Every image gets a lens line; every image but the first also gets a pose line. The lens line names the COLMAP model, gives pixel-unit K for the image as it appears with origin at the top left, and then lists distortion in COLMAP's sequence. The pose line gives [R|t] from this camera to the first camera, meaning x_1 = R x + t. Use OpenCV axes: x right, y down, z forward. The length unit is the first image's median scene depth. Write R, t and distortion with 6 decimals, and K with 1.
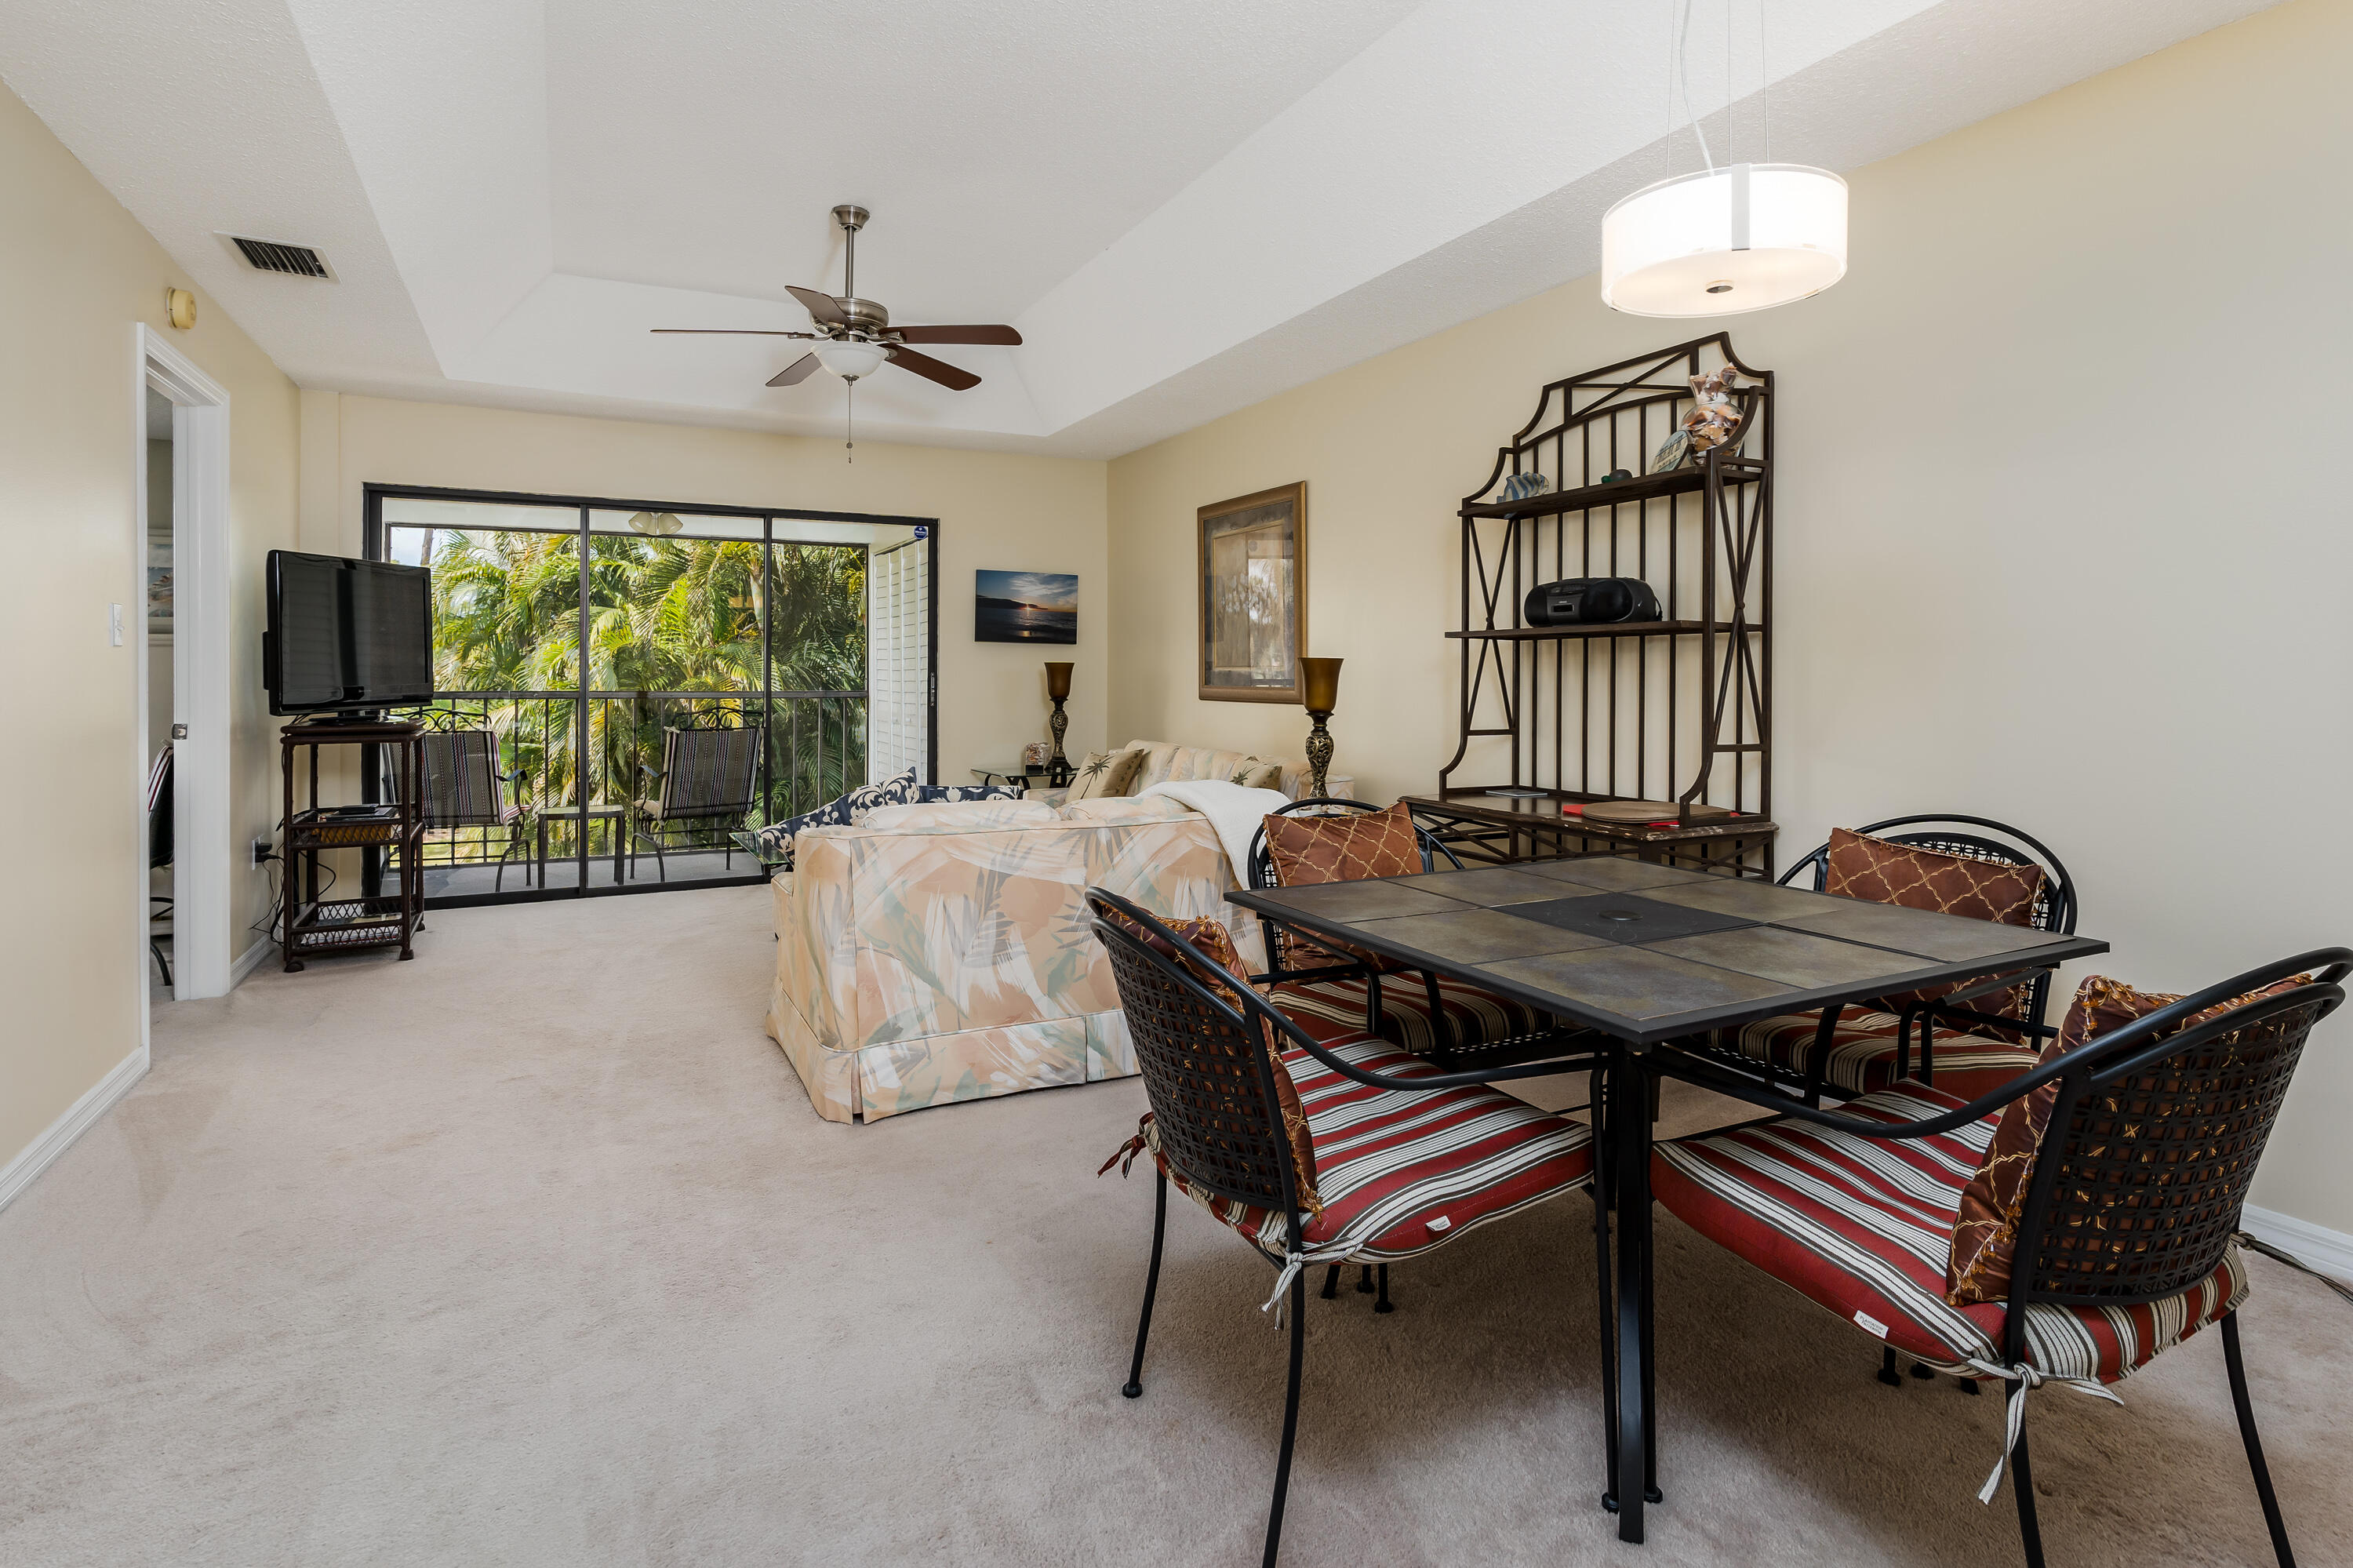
lens RADIAL K [[1209.8, 0, 1179.4], [0, 1209.8, 645.0], [0, 0, 1]] dist [0.003383, 0.000306]
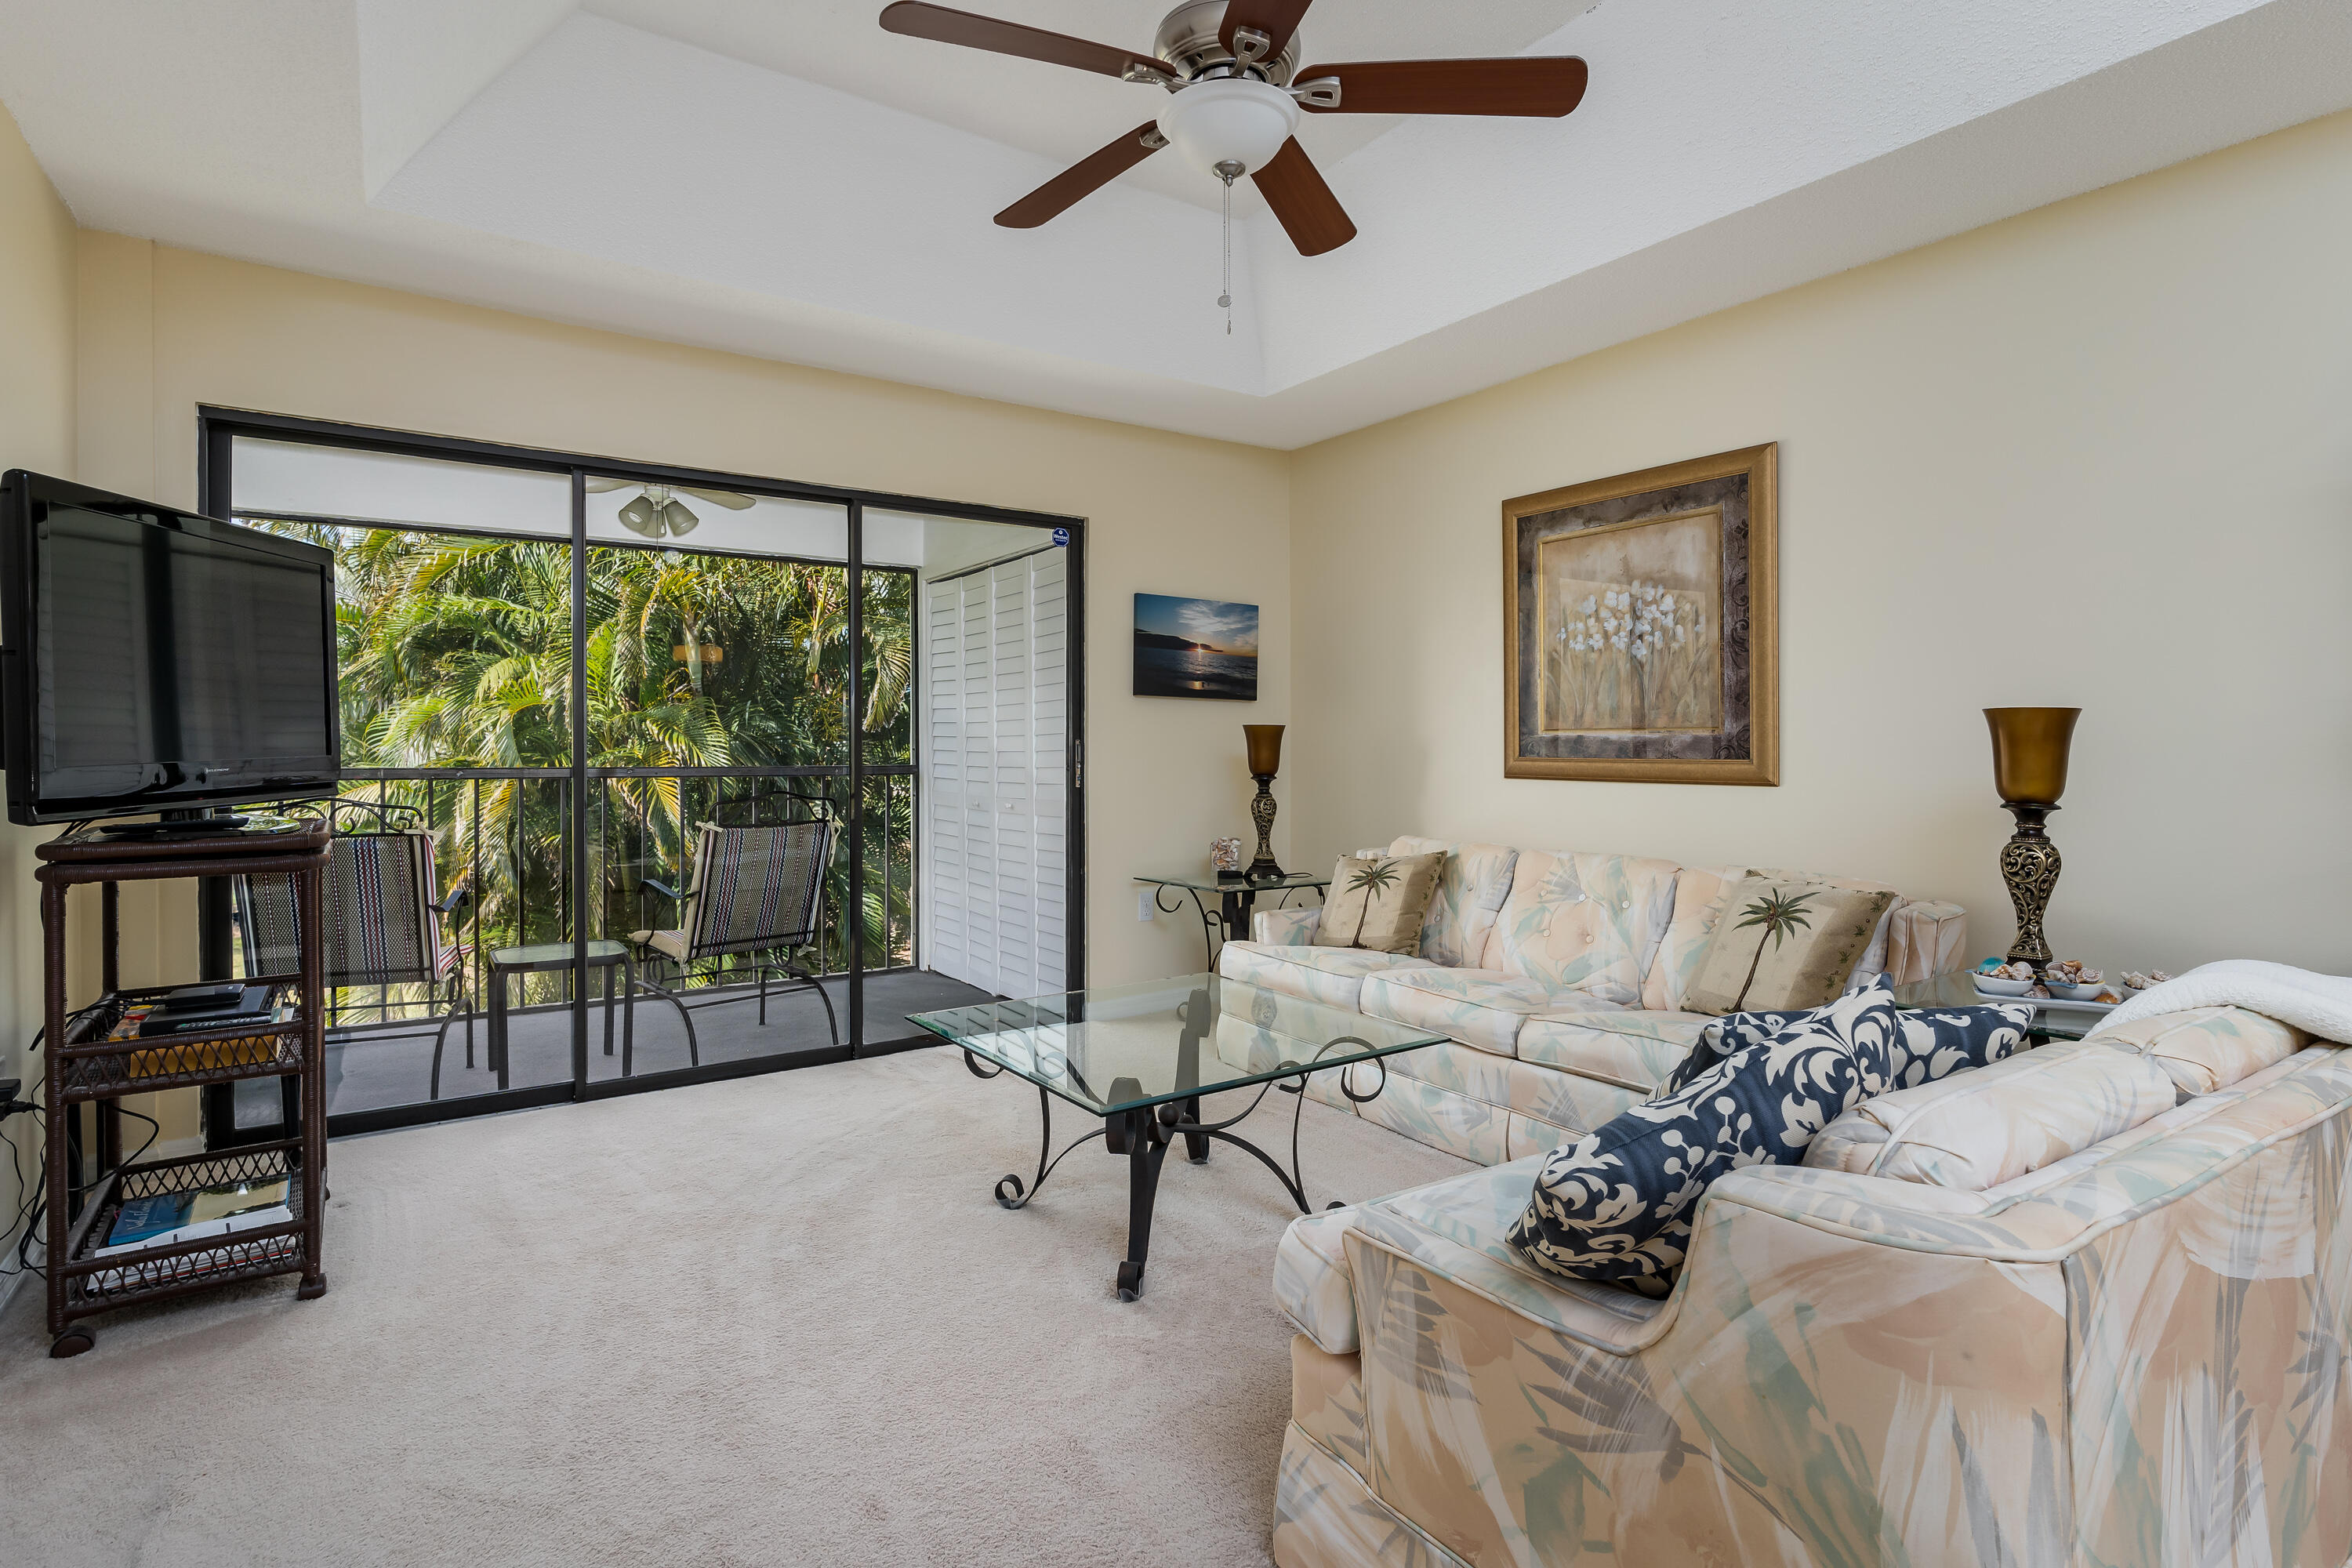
lens RADIAL K [[1169.9, 0, 1161.1], [0, 1169.9, 738.5], [0, 0, 1]] dist [0.003253, -0.000187]
pose [[0.992815, -0.000421, 0.119659, -0.315987], [-0.001662, 0.999849, 0.017301, 0.013927], [-0.119648, -0.017376, 0.992664, 0.433844]]
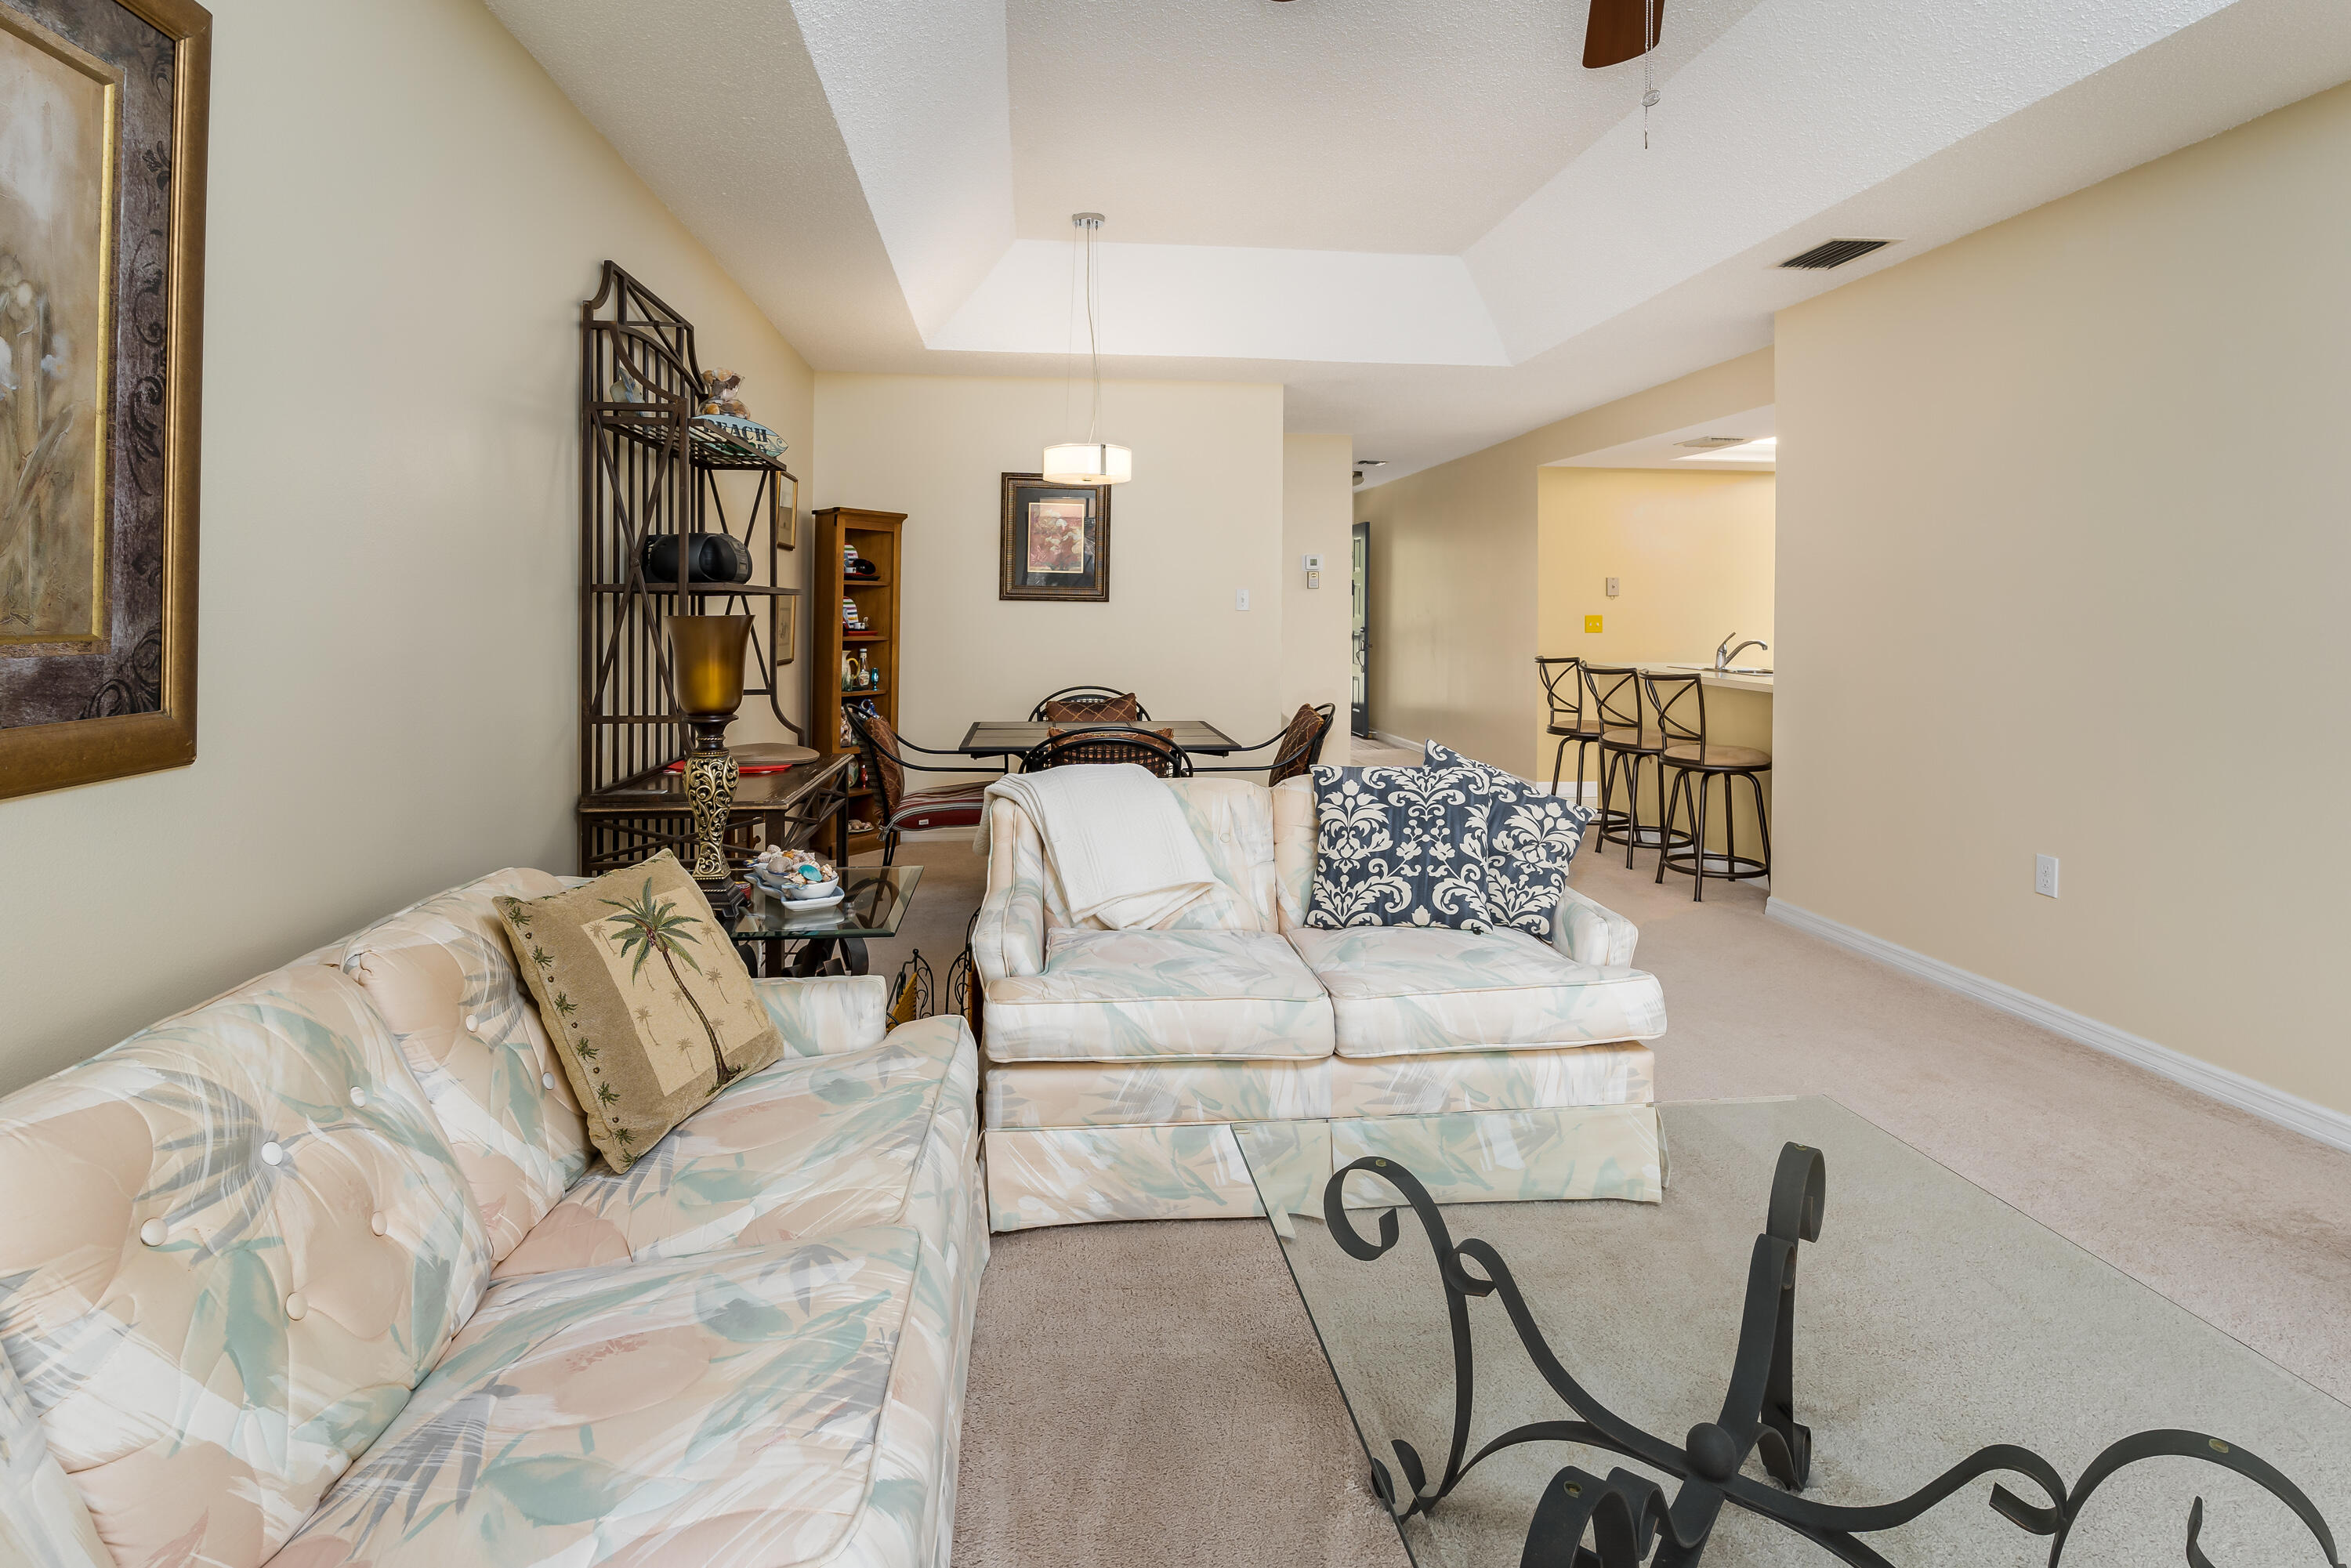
lens RADIAL K [[1185.4, 0, 1148.1], [0, 1185.4, 610.7], [0, 0, 1]] dist [0.000183, -0.000200]
pose [[-0.929909, -0.001178, 0.367788, -0.230430], [-0.010556, 0.999668, -0.023487, 0.016858], [-0.367638, -0.025724, -0.929613, 1.246294]]
